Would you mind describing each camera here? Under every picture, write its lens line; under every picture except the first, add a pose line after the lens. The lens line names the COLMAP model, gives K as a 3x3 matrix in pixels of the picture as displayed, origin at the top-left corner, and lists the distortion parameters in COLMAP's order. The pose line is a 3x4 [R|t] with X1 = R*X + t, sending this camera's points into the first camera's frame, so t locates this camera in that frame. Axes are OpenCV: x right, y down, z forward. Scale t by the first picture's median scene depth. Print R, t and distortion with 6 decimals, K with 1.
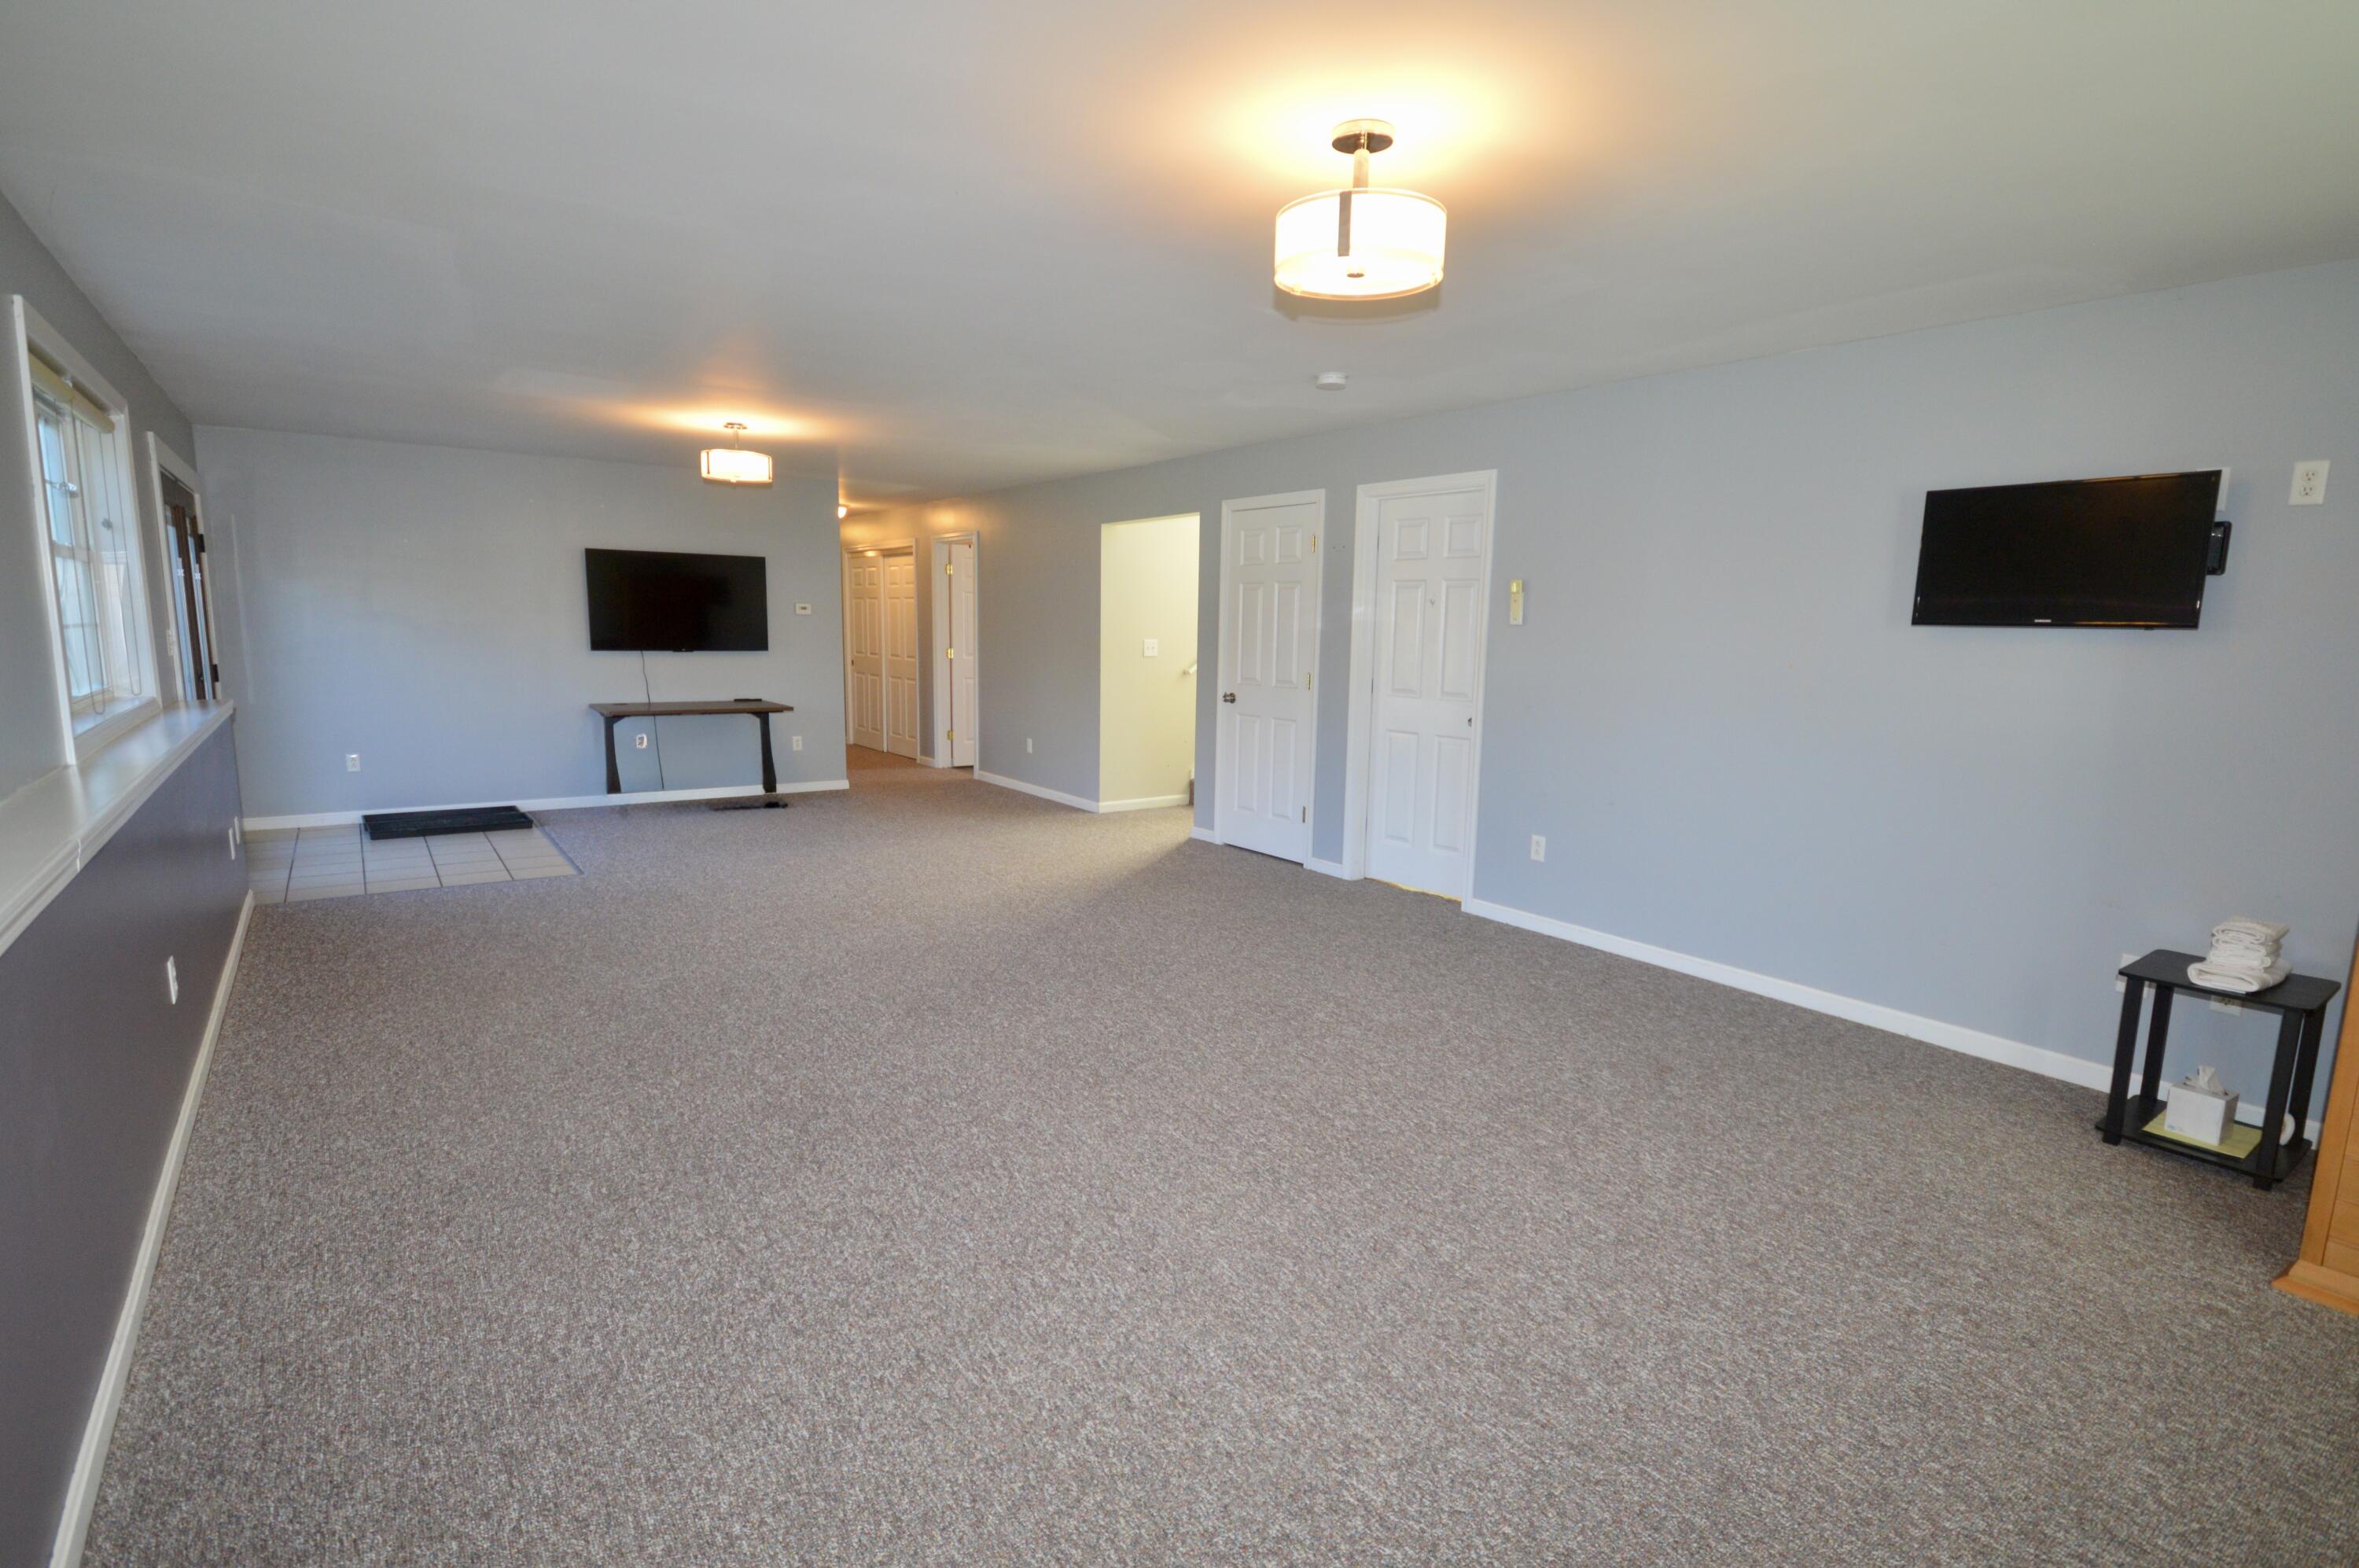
lens RADIAL K [[1152.4, 0, 1114.1], [0, 1152.4, 767.9], [0, 0, 1]] dist [-0.003581, -0.000316]
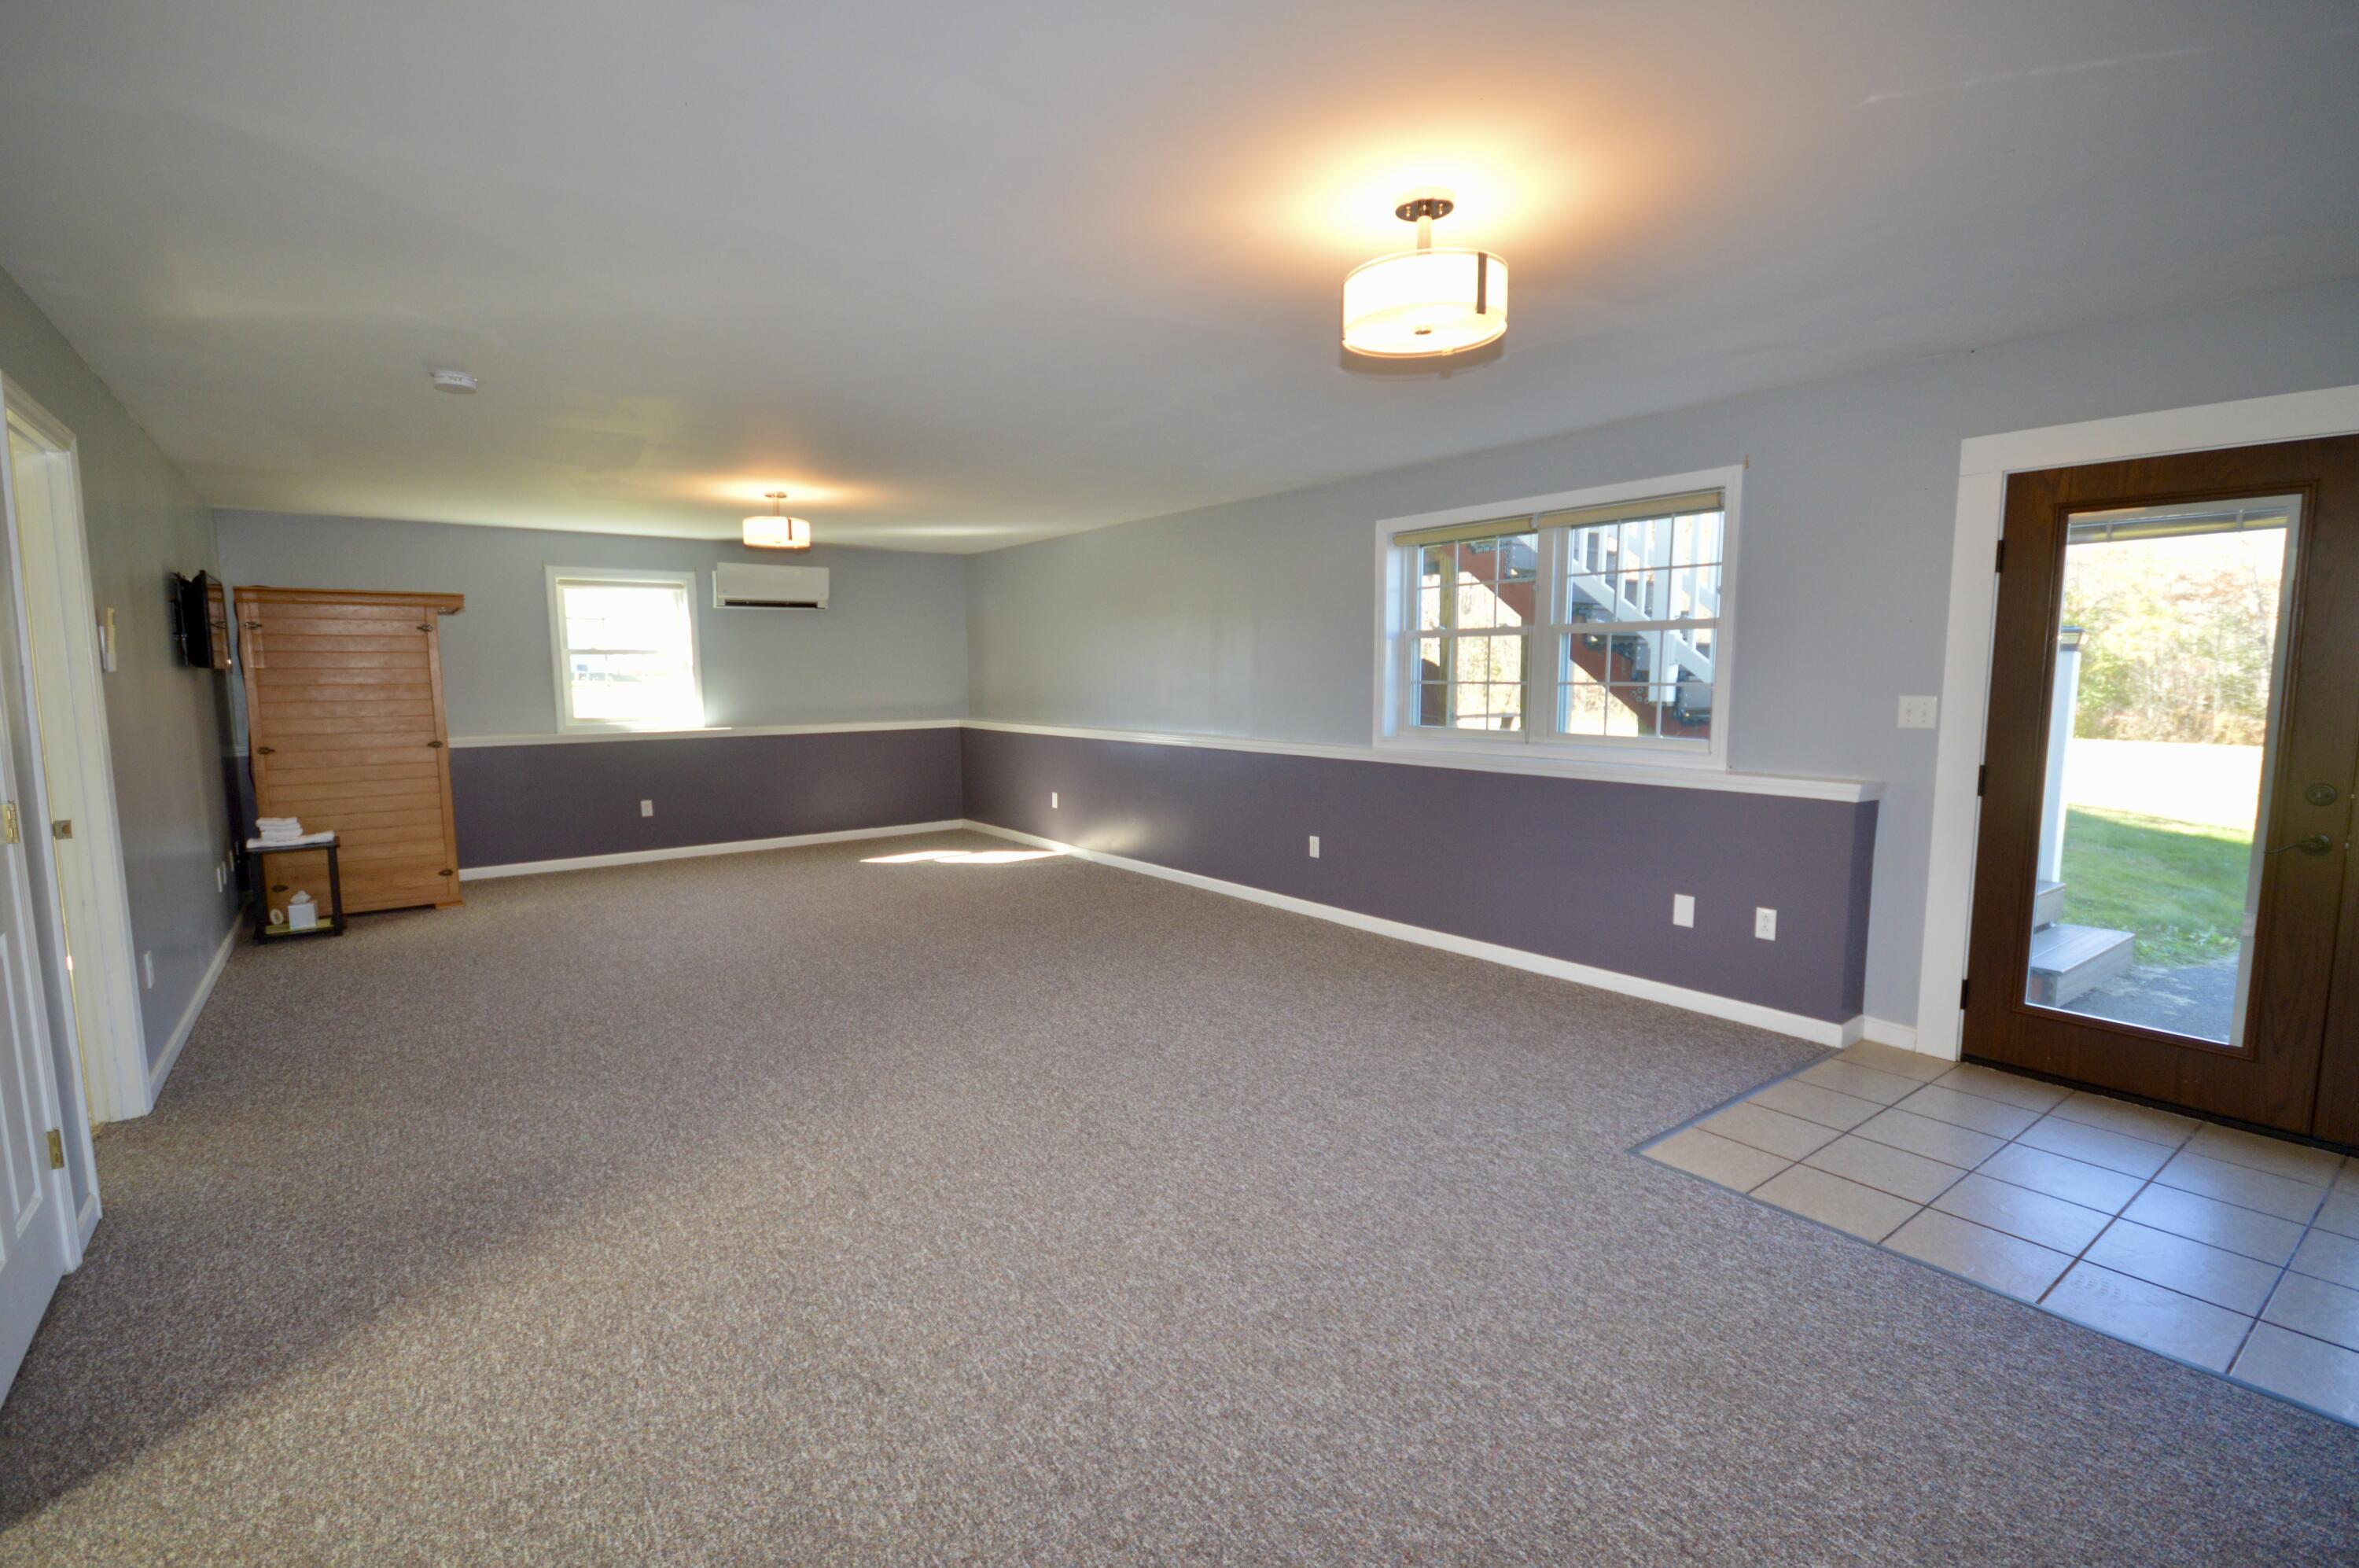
lens RADIAL K [[1044.4, 0, 1170.0], [0, 1044.4, 789.2], [0, 0, 1]] dist [0.000530, 0.000235]
pose [[-0.997537, -0.001750, -0.070114, -0.205201], [-0.018408, 0.971176, 0.237654, -0.180890], [0.067677, 0.238359, -0.968816, 1.383190]]
